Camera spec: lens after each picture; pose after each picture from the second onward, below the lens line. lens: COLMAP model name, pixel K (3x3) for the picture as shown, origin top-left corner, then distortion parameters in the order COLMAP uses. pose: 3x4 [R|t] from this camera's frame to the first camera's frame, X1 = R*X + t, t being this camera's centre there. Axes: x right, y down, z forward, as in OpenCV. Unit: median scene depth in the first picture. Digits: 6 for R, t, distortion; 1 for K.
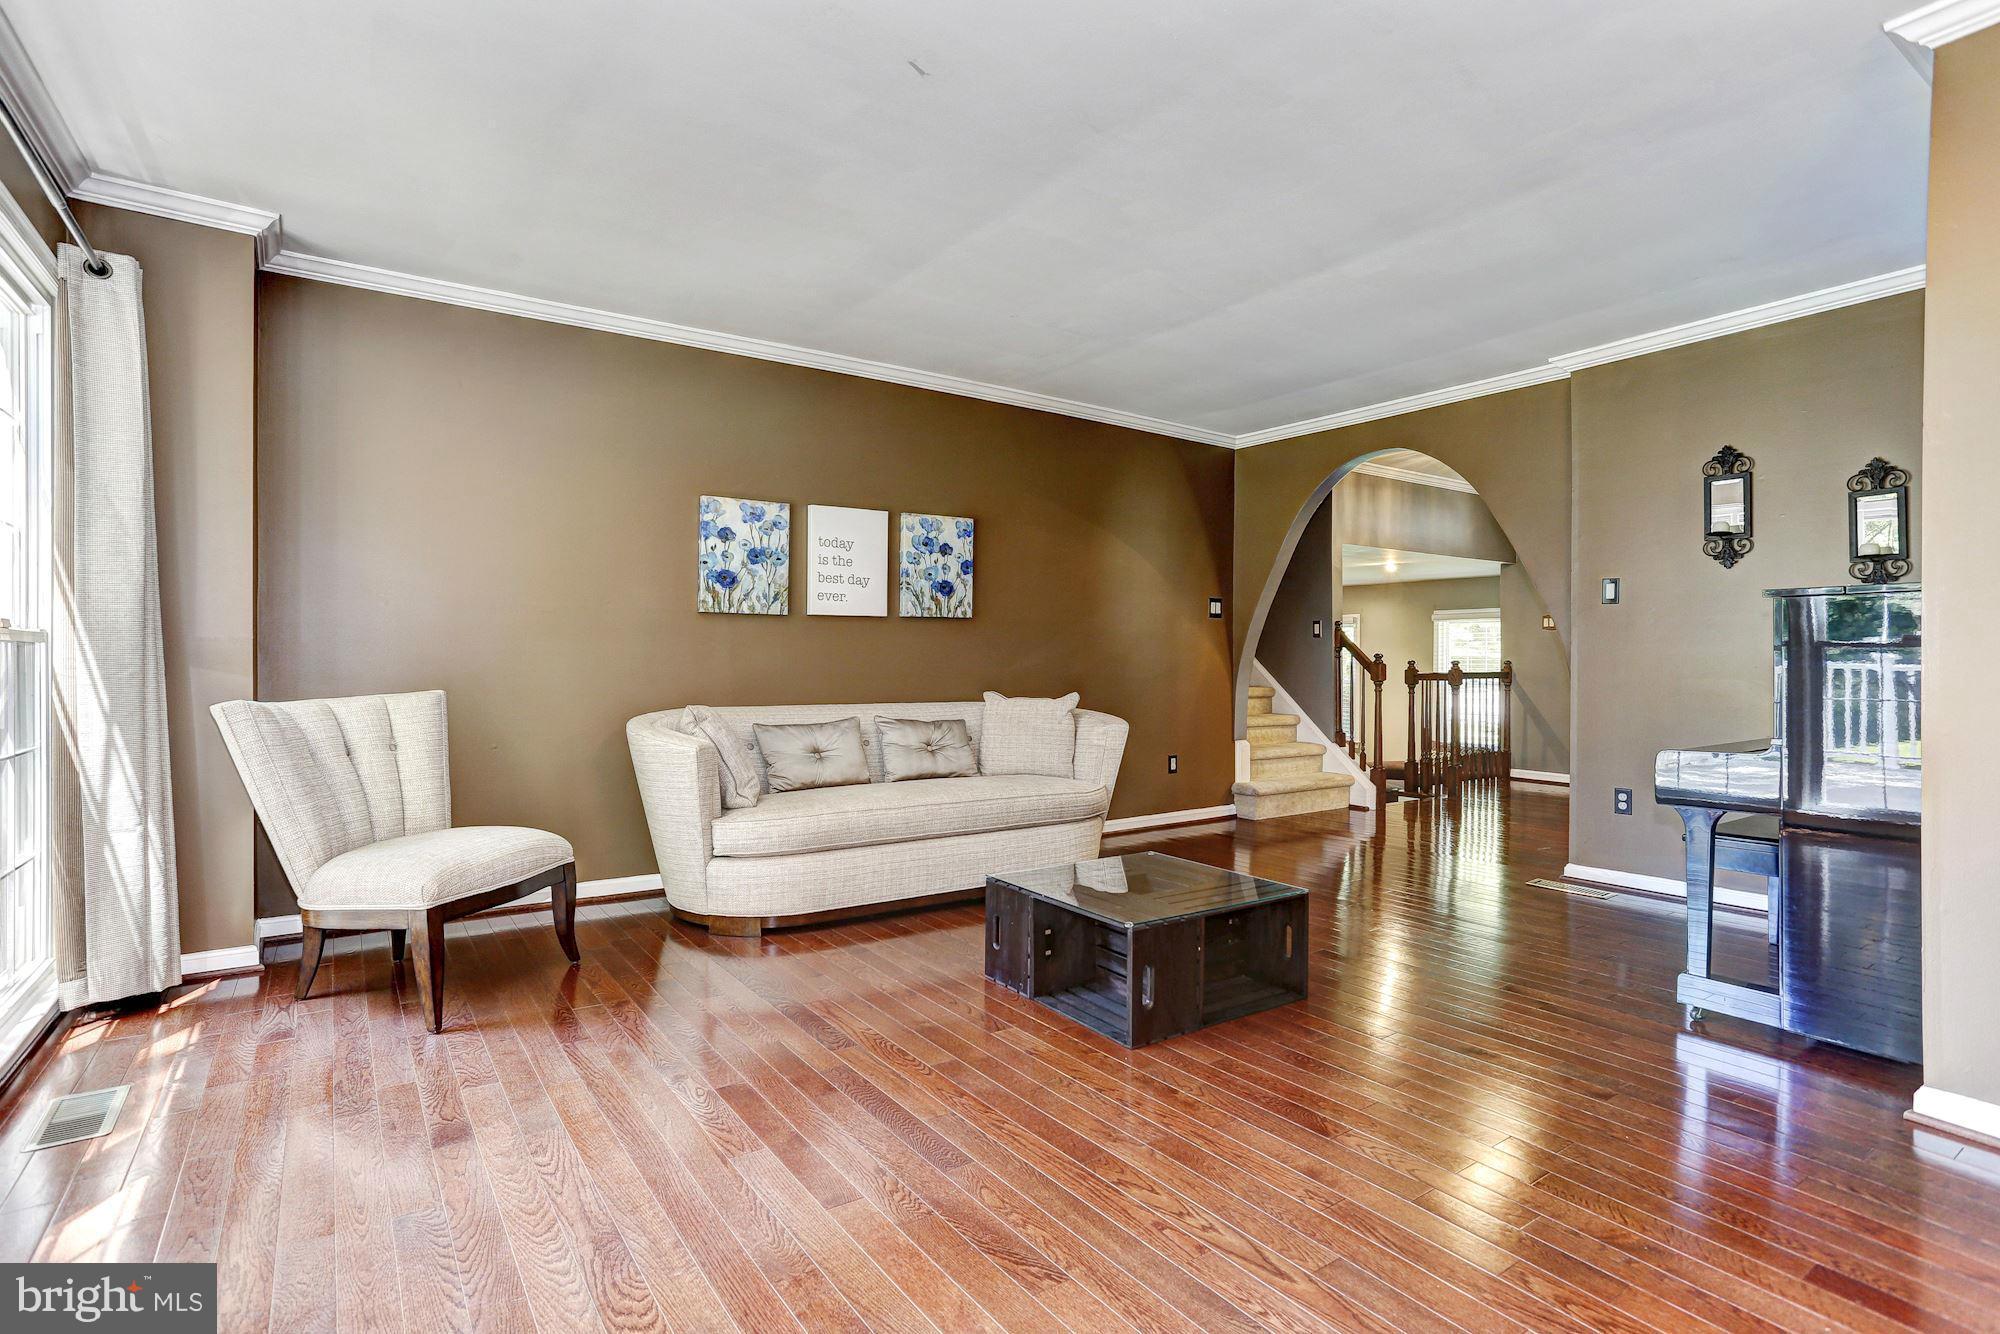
lens RADIAL K [[988.8, 0, 1000.0], [0, 988.8, 667.0], [0, 0, 1]] dist [-0.029124, 0.000927]
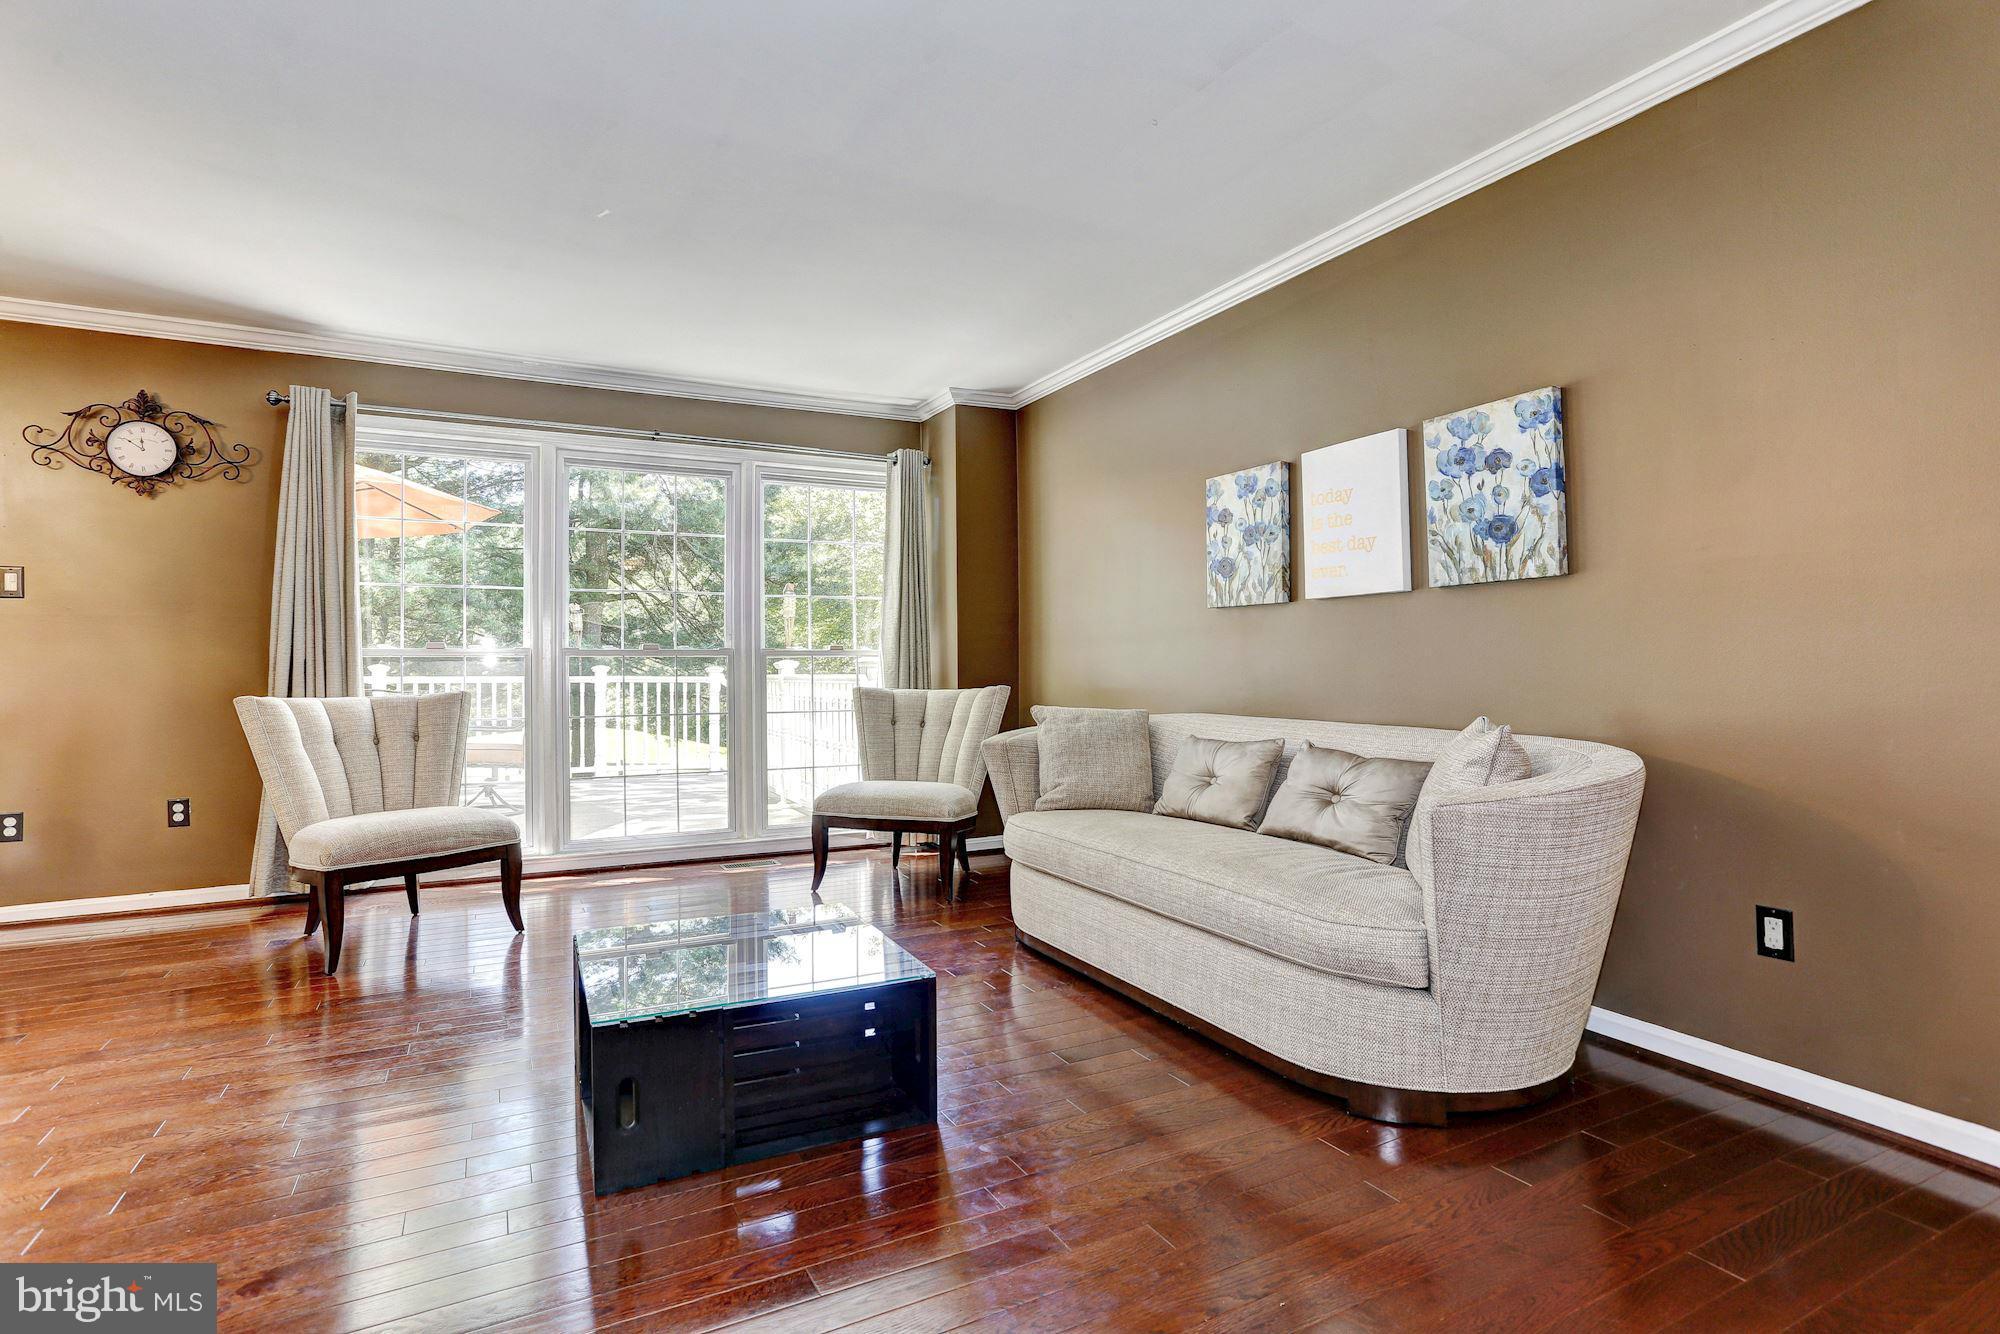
lens RADIAL K [[988.8, 0, 1000.0], [0, 988.8, 667.0], [0, 0, 1]] dist [-0.029124, 0.000927]
pose [[-0.111853, 0.003146, -0.993720, 0.542526], [0.006676, 0.999975, 0.002414, -0.004608], [0.993702, -0.006364, -0.111871, 0.796173]]
